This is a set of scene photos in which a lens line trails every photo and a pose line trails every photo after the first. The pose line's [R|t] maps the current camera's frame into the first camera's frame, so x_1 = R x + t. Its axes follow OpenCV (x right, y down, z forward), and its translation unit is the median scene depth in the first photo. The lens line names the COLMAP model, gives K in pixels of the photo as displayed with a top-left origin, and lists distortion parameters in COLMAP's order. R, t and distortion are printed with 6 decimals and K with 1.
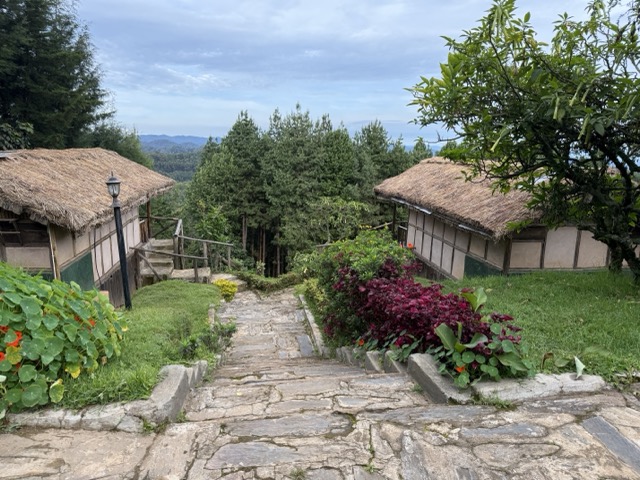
lens RADIAL K [[447.7, 0, 320.0], [0, 447.7, 240.0], [0, 0, 1]] dist [0.102742, -0.144928]
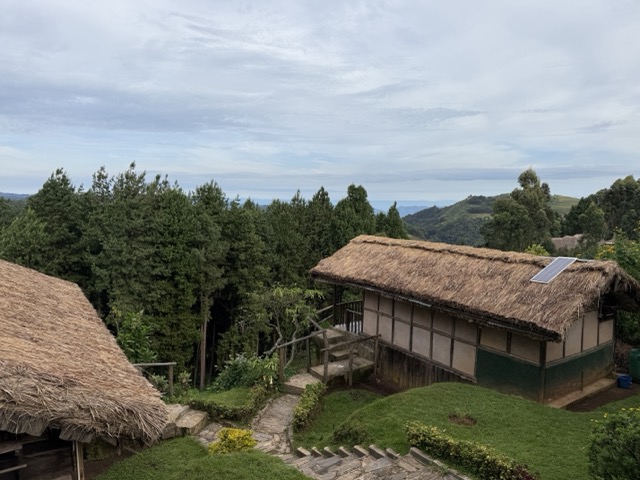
lens RADIAL K [[447.7, 0, 320.0], [0, 447.7, 240.0], [0, 0, 1]] dist [0.102742, -0.144928]
pose [[0.902599, -0.041759, 0.428452, -0.098691], [0.089606, 0.991709, -0.092113, -0.034594], [-0.421053, 0.121533, 0.898857, 0.060752]]
